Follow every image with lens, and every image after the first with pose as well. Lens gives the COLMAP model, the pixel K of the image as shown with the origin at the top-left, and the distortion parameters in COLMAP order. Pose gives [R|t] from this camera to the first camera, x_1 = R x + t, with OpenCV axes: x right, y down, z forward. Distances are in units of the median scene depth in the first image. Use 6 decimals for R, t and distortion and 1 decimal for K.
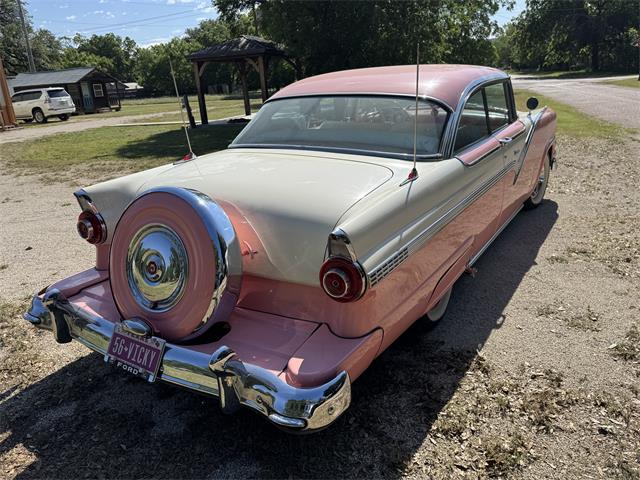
lens RADIAL K [[488.2, 0, 319.8], [0, 488.2, 248.5], [0, 0, 1]] dist [0.076051, -0.110622]
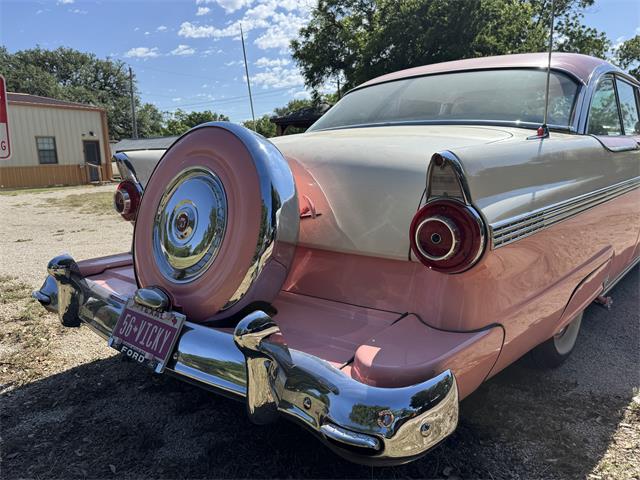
lens RADIAL K [[488.2, 0, 319.8], [0, 488.2, 248.5], [0, 0, 1]] dist [0.076051, -0.110622]
pose [[0.987791, 0.052556, -0.146654, -0.019193], [-0.073910, 0.986786, -0.144187, 0.151886], [0.137139, 0.153266, 0.978623, 0.269641]]
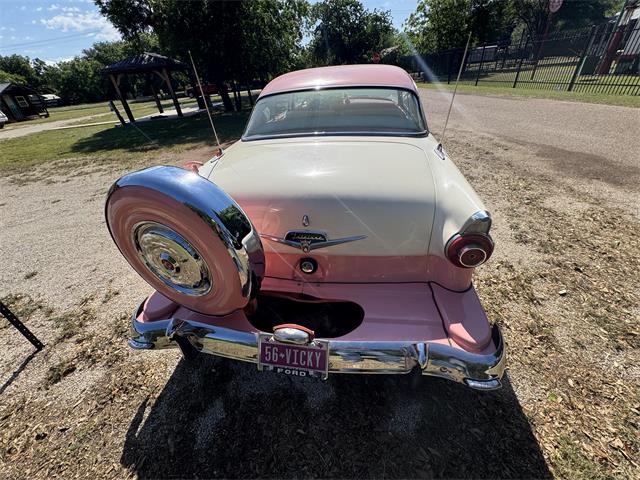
lens RADIAL K [[258.0, 0, 320.0], [0, 258.0, 240.0], [0, 0, 1]] dist [-0.002999, -0.000431]
pose [[0.918411, -0.227312, 0.323806, -0.391091], [0.153650, 0.959152, 0.237528, -0.133263], [-0.364572, -0.168396, 0.915822, 0.451995]]
